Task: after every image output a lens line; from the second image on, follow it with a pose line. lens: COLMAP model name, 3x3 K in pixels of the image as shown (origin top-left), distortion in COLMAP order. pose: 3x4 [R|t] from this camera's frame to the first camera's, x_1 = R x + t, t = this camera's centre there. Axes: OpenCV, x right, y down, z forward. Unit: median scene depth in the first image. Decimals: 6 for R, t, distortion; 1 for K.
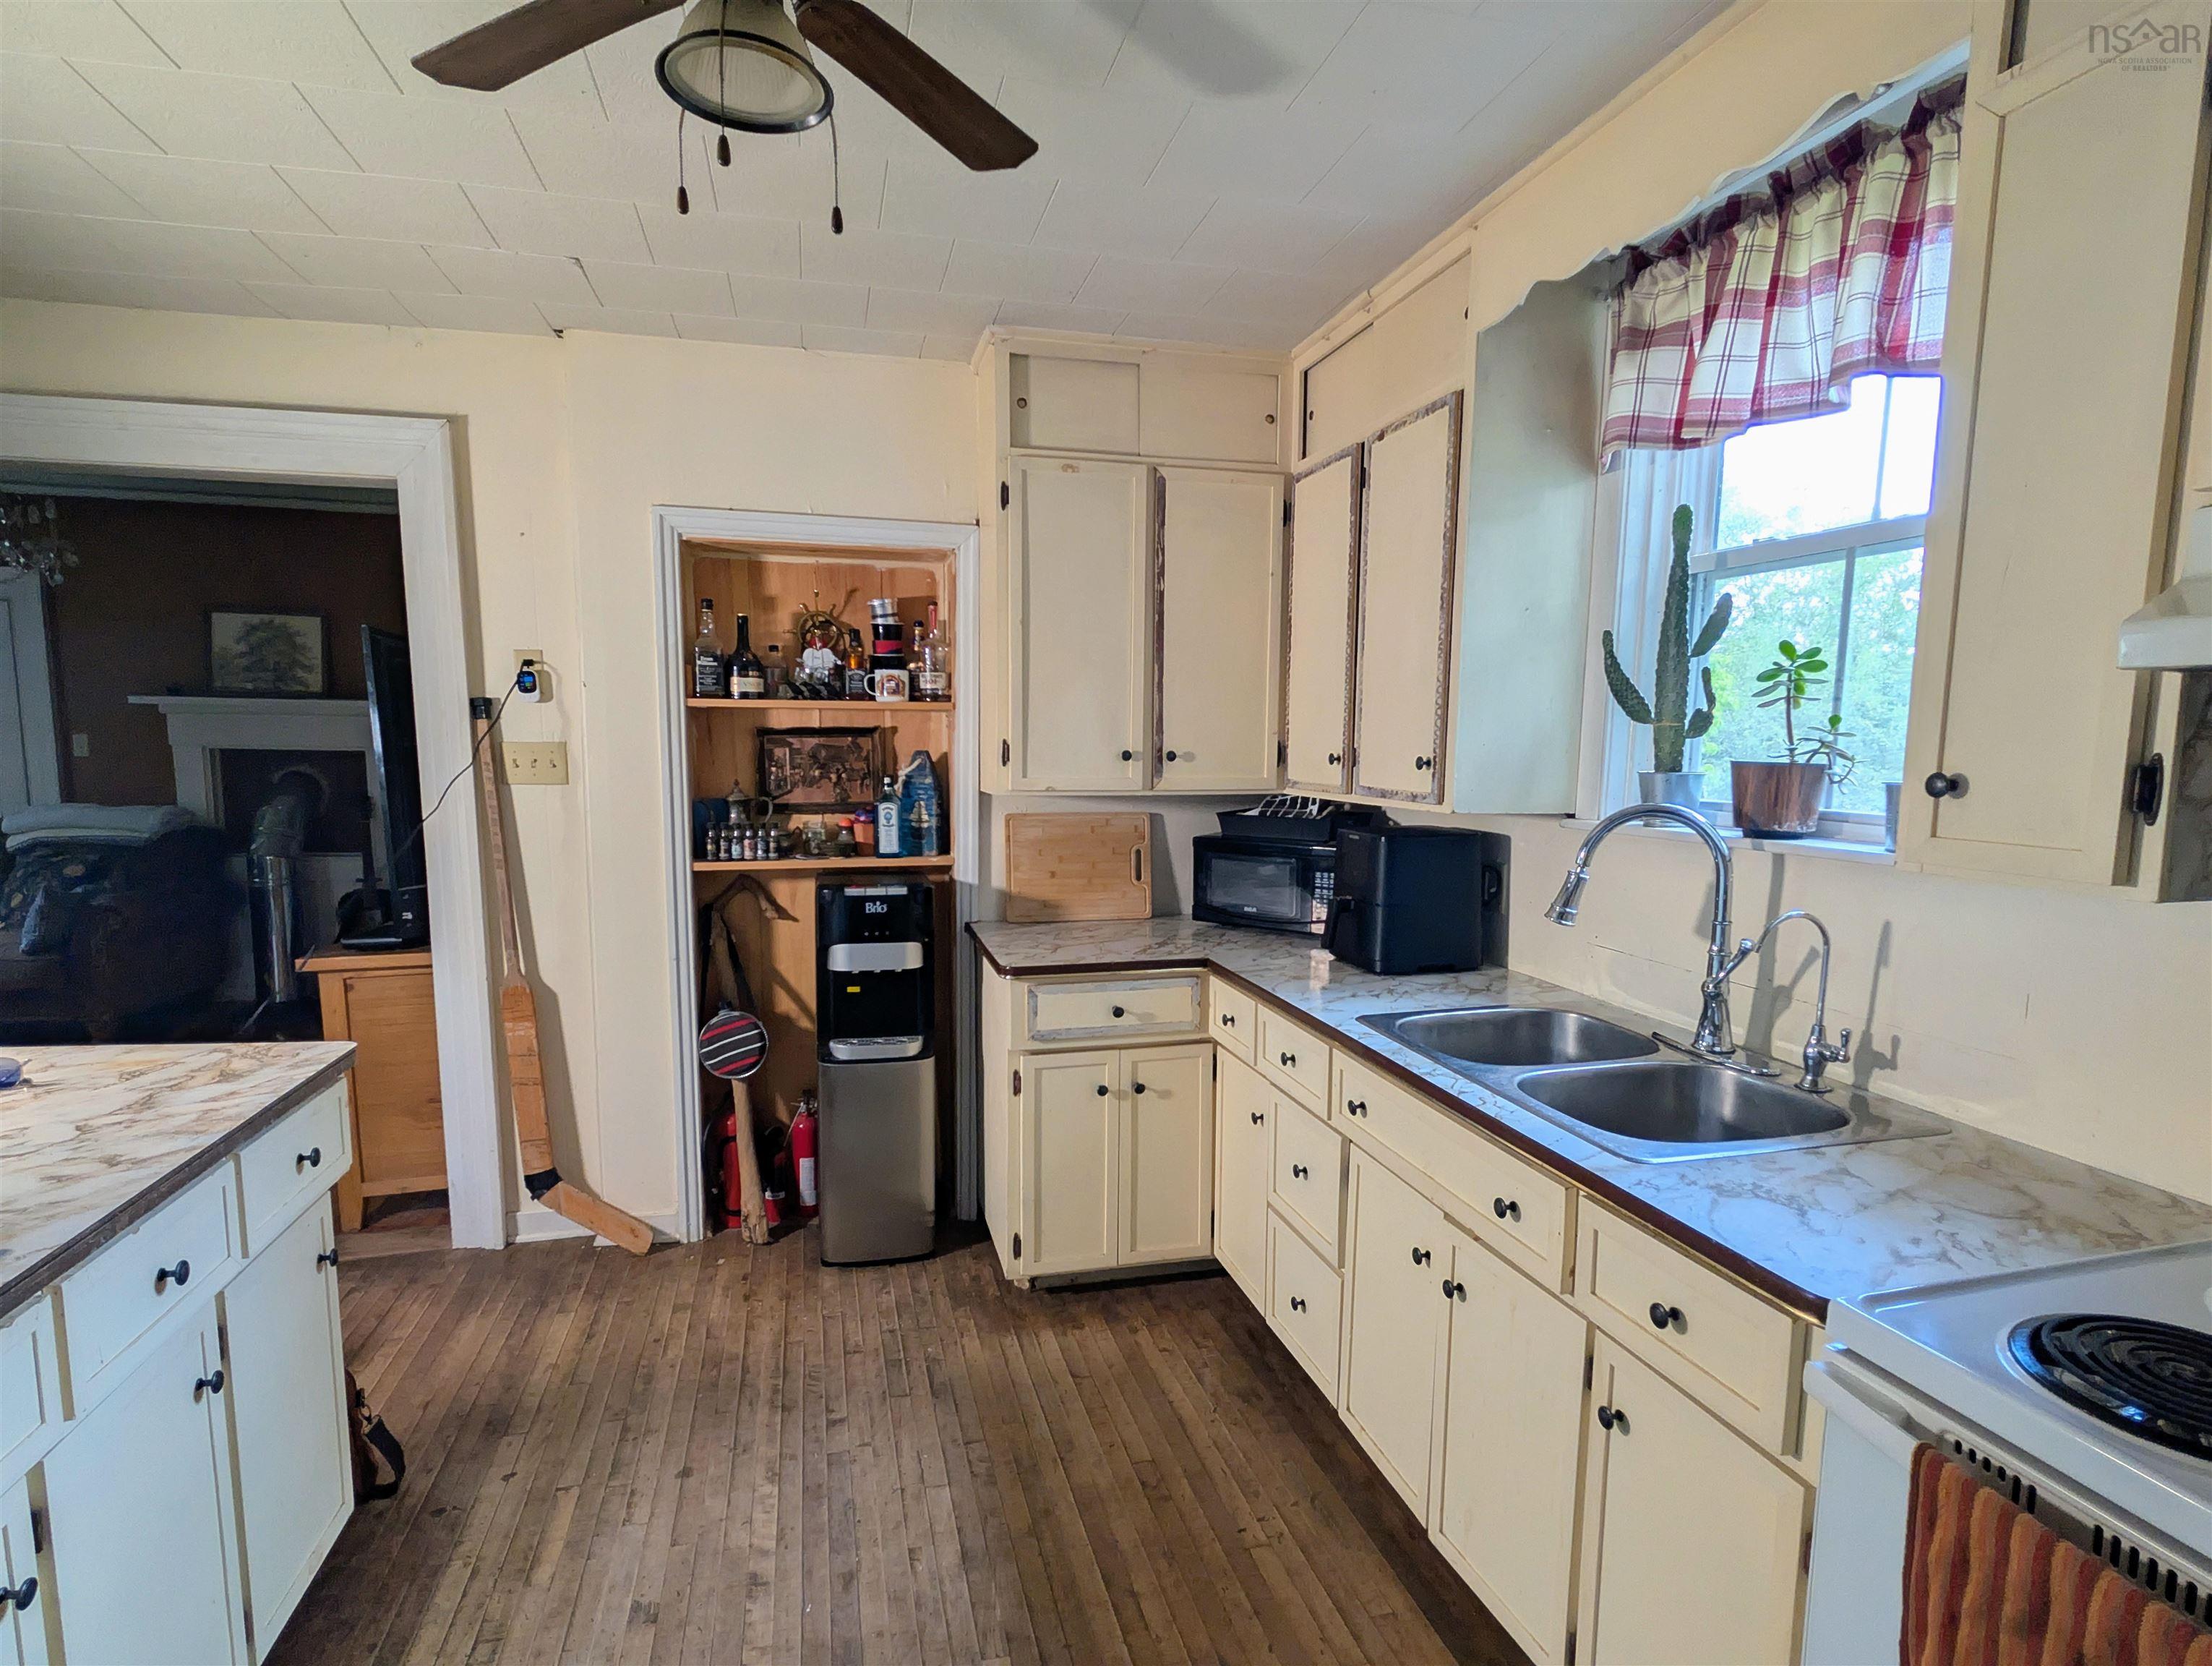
lens RADIAL K [[1155.1, 0, 1110.6], [0, 1155.1, 861.9], [0, 0, 1]] dist [-0.000955, -0.000256]
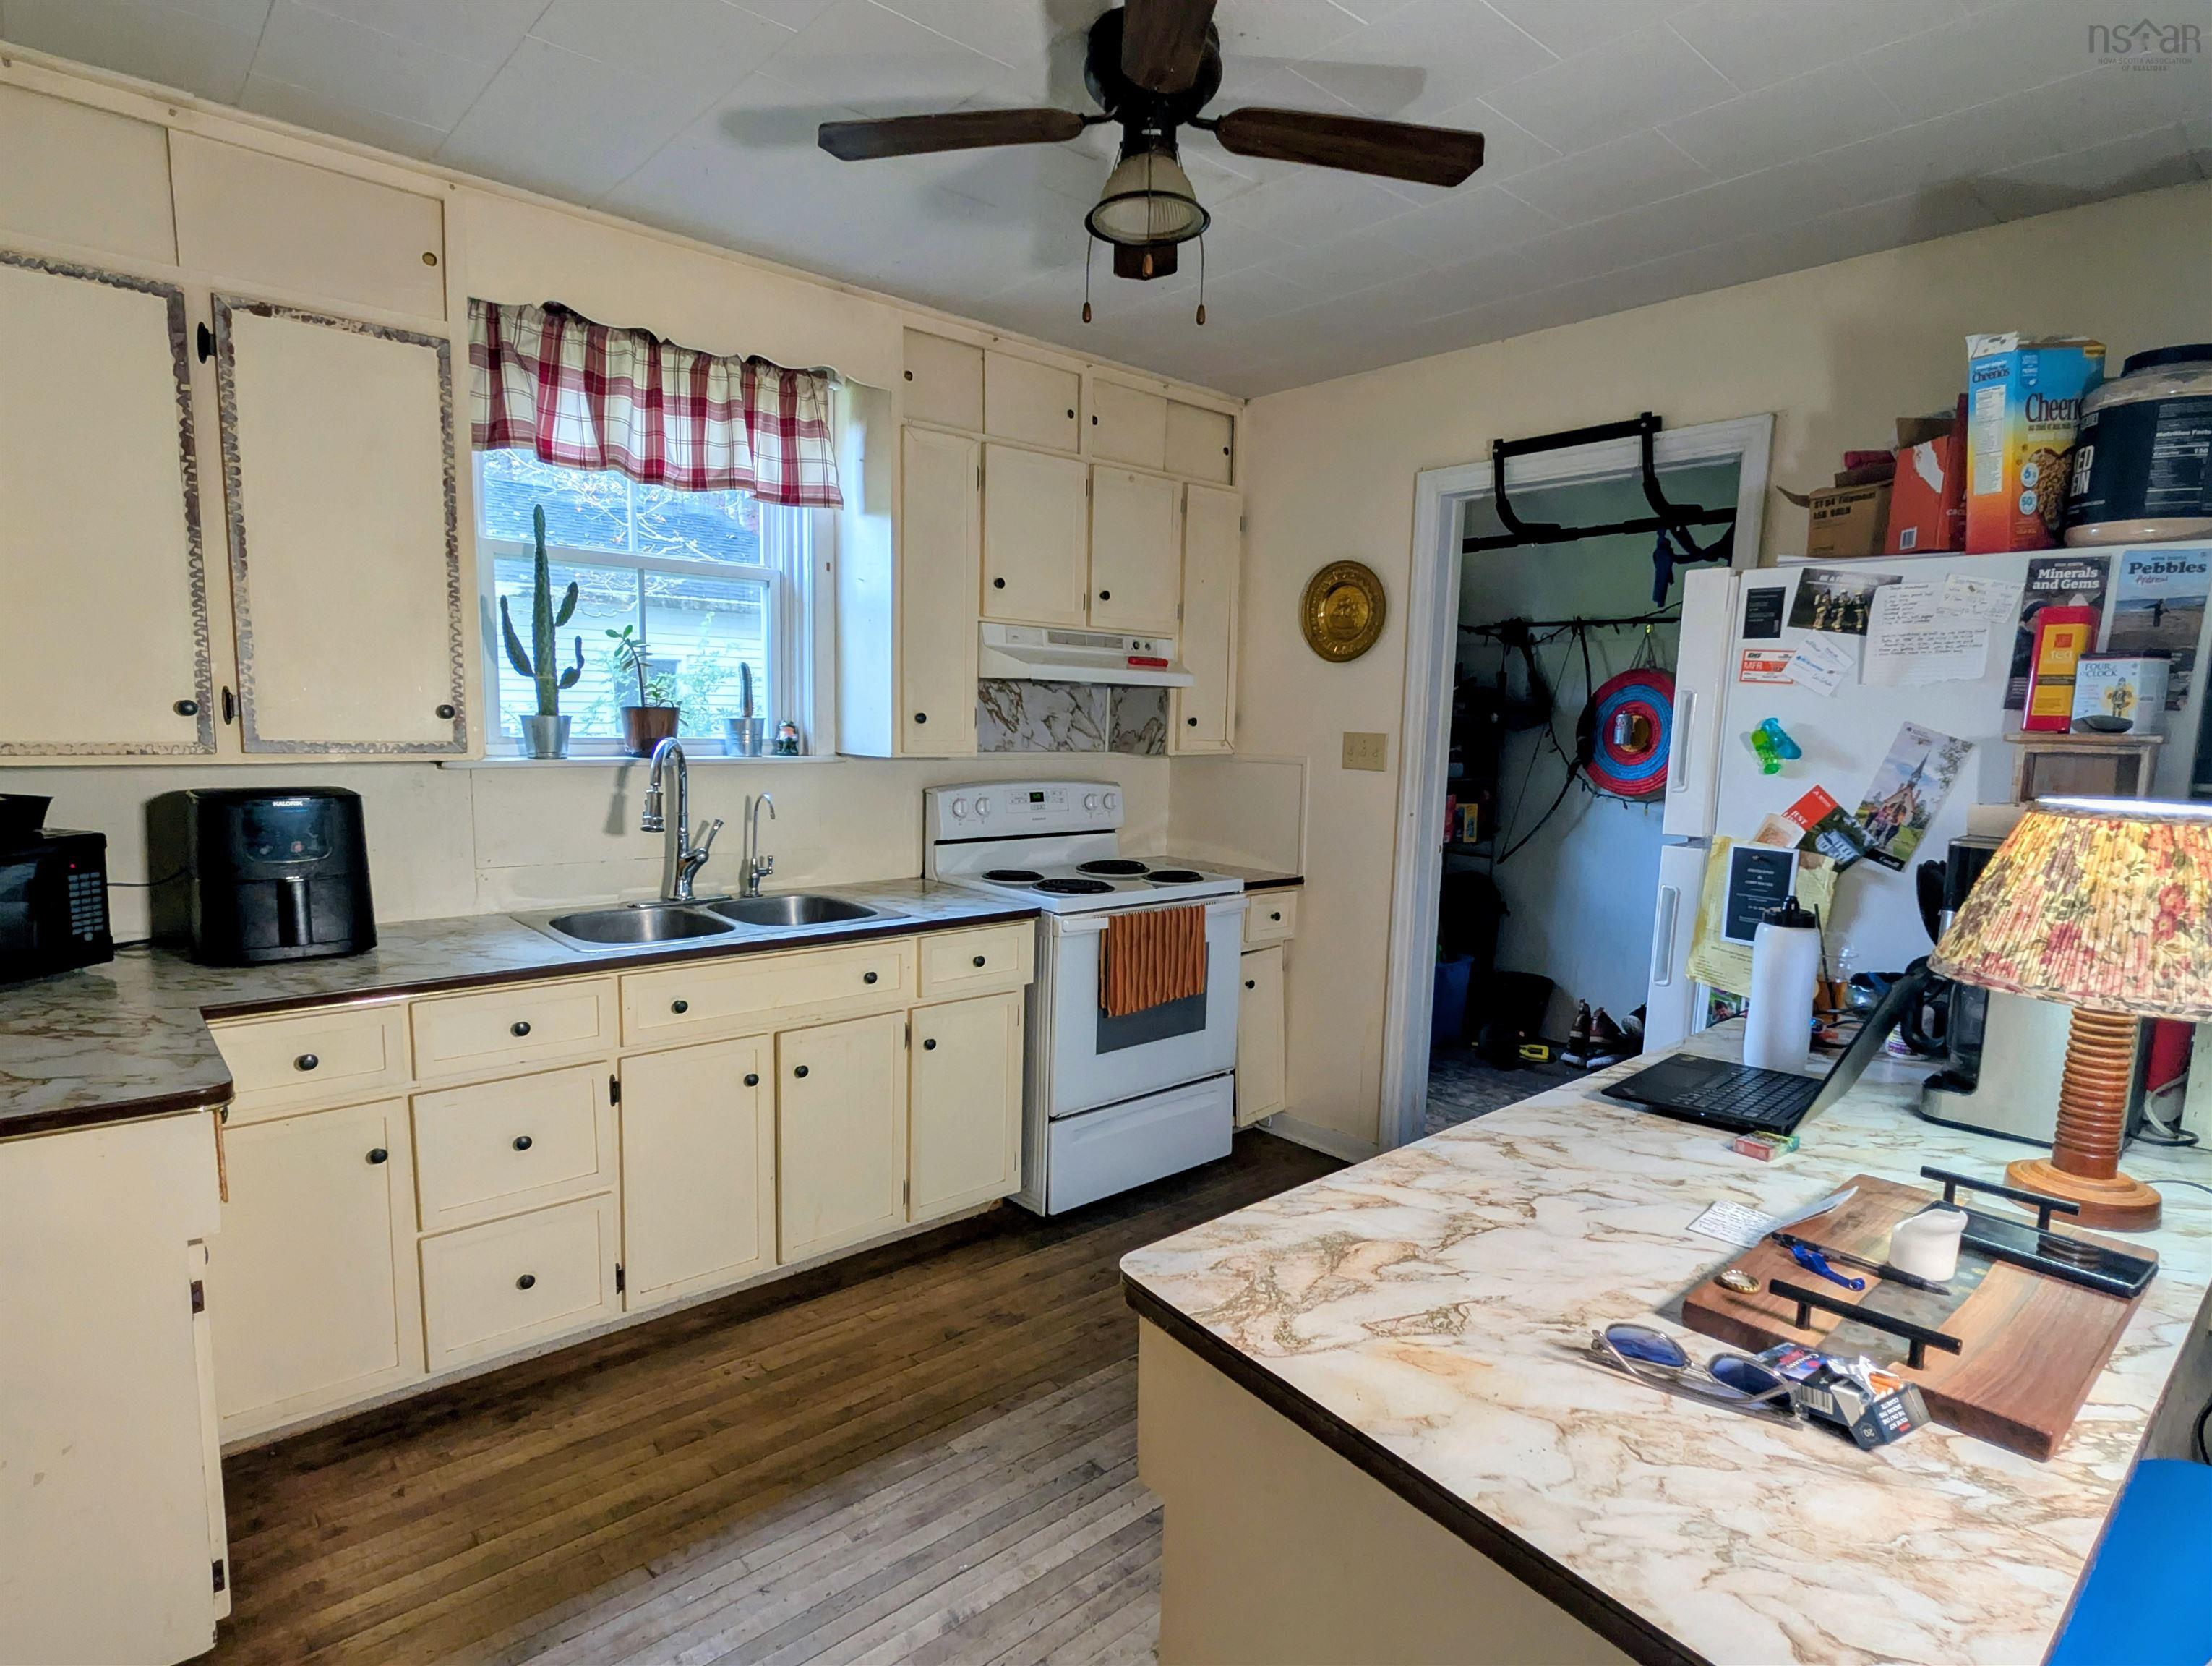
lens RADIAL K [[1155.1, 0, 1102.6], [0, 1155.1, 850.8], [0, 0, 1]] dist [-0.000955, -0.000256]
pose [[-0.446473, -0.124971, 0.886027, -1.107849], [0.072579, 0.981879, 0.175063, -0.130152], [-0.891849, 0.142467, -0.429312, 1.211894]]
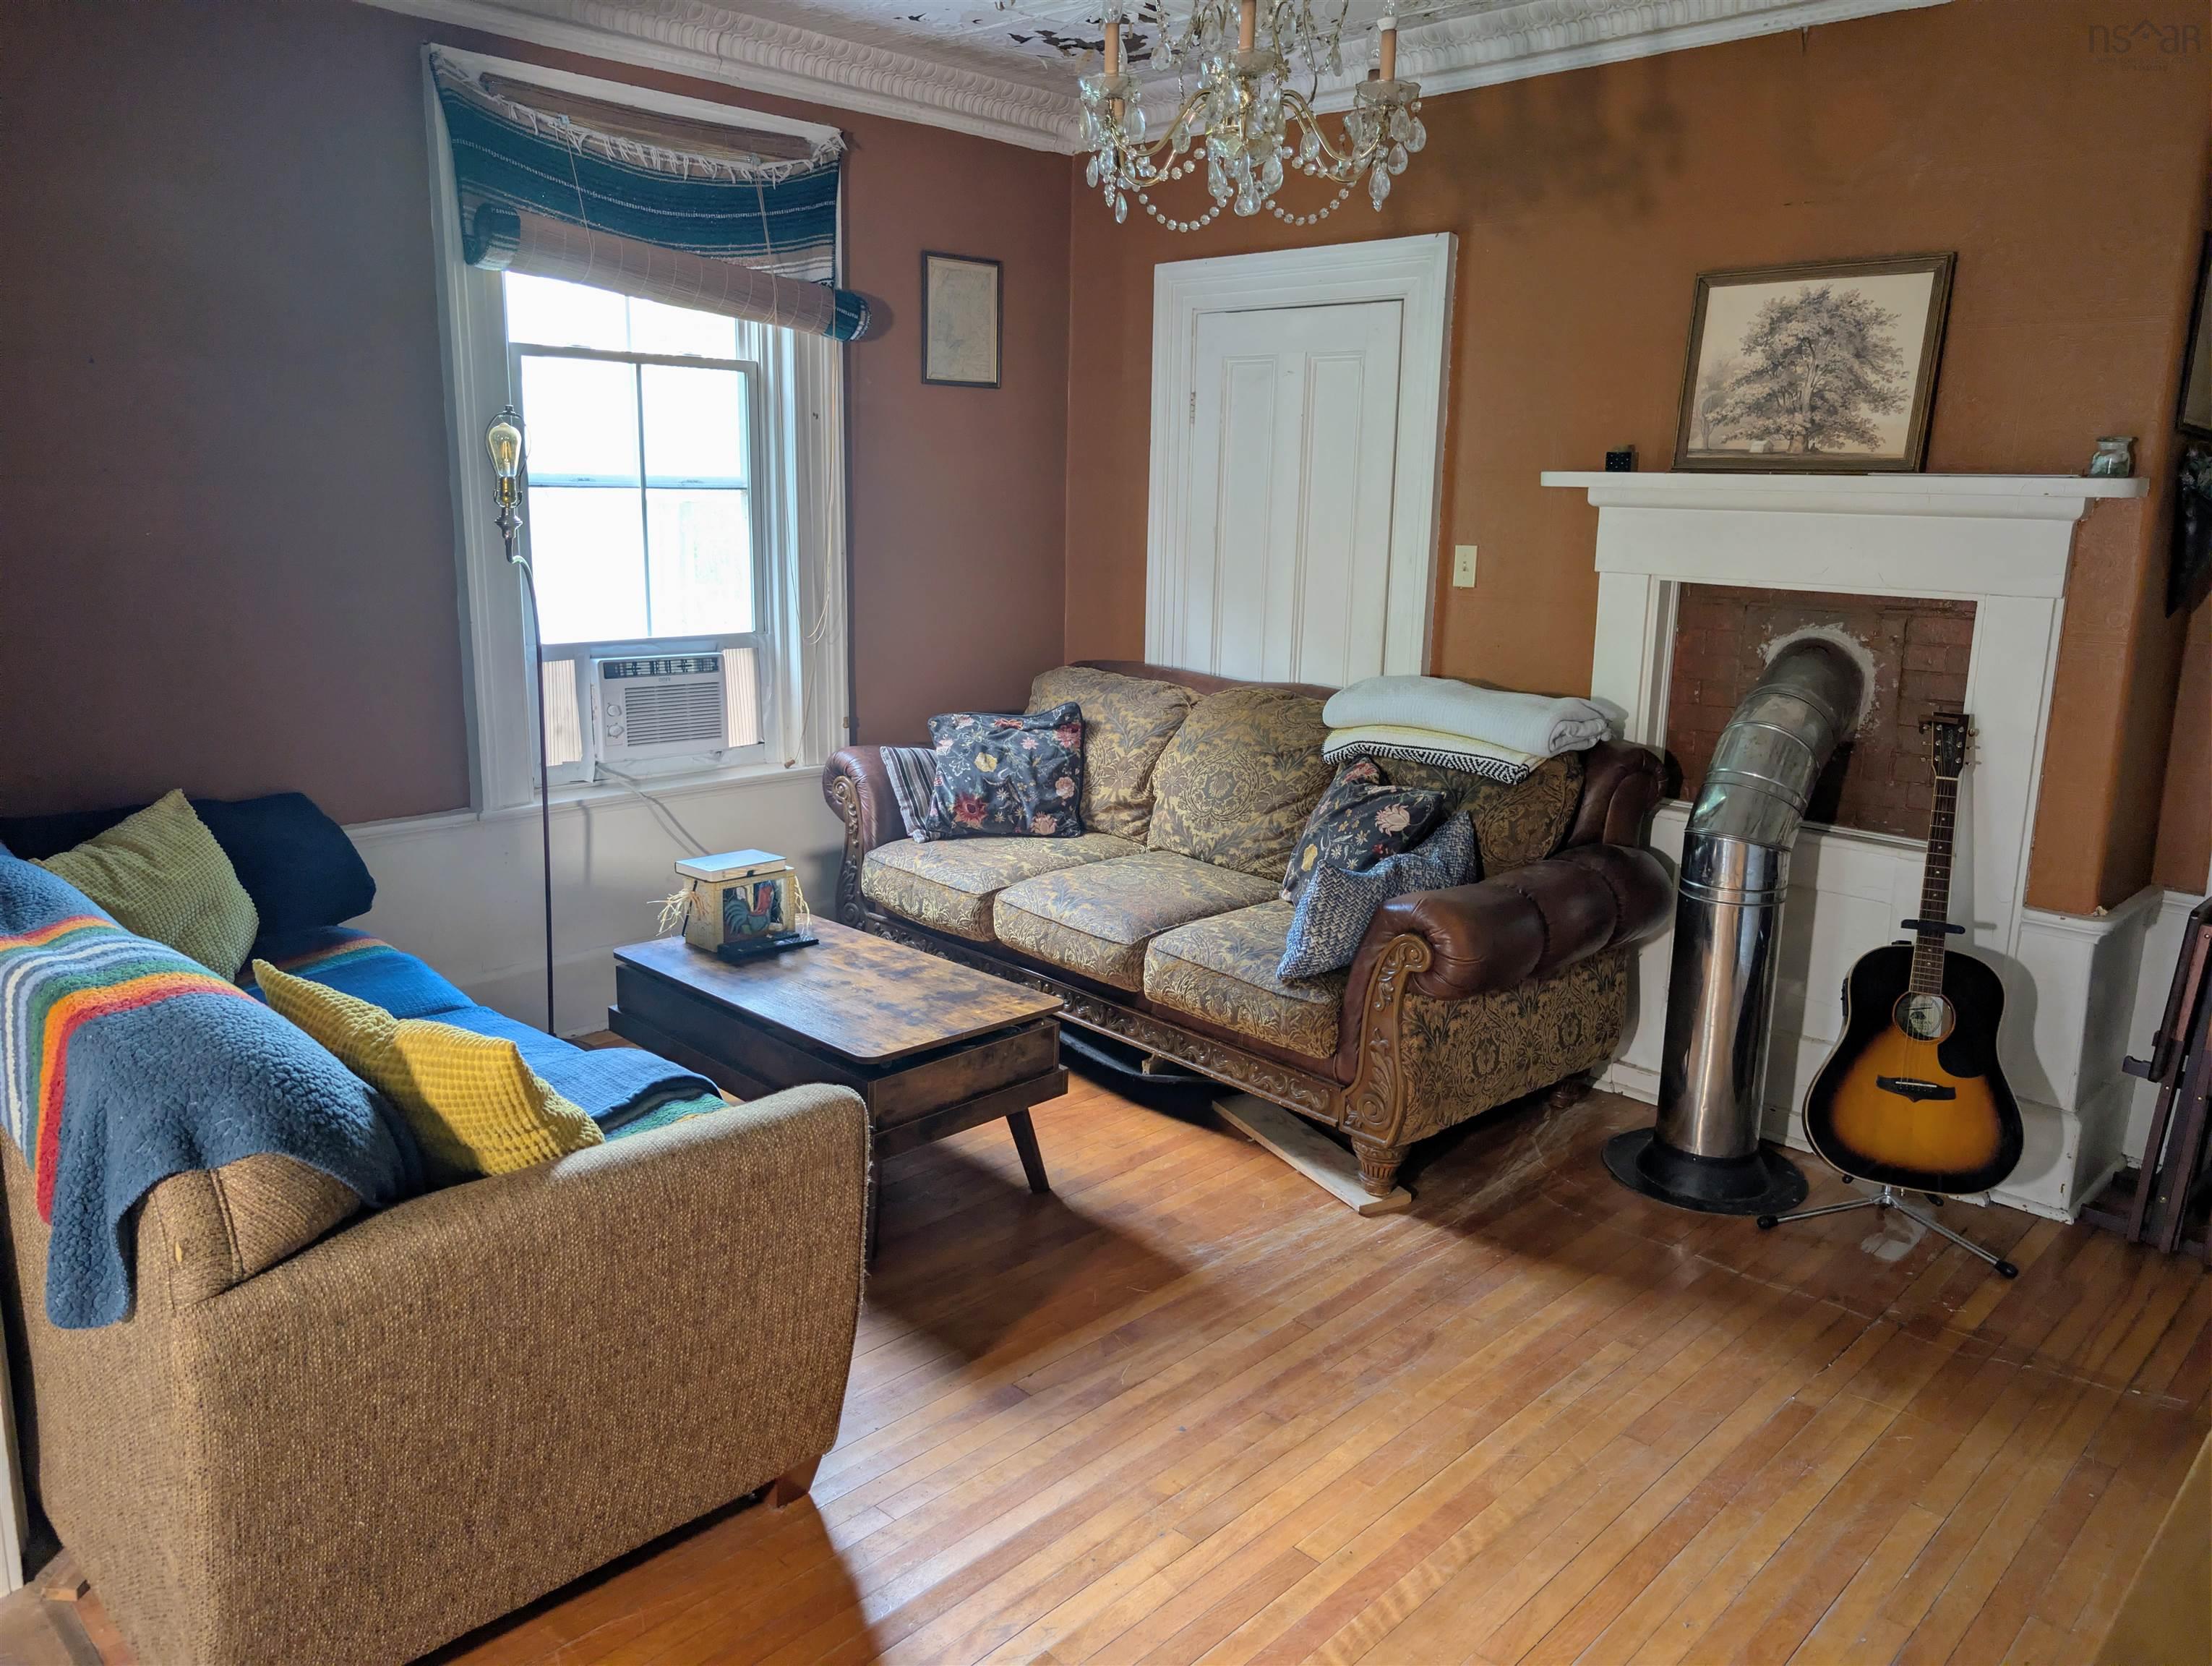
lens RADIAL K [[1567.8, 0, 1108.9], [0, 1567.8, 823.0], [0, 0, 1]] dist [-0.004008, -0.008521]
pose [[0.516393, 0.173467, -0.838599, -0.343543], [-0.114487, 0.984462, 0.133140, -0.061348], [0.848664, 0.027256, 0.528229, 0.473540]]
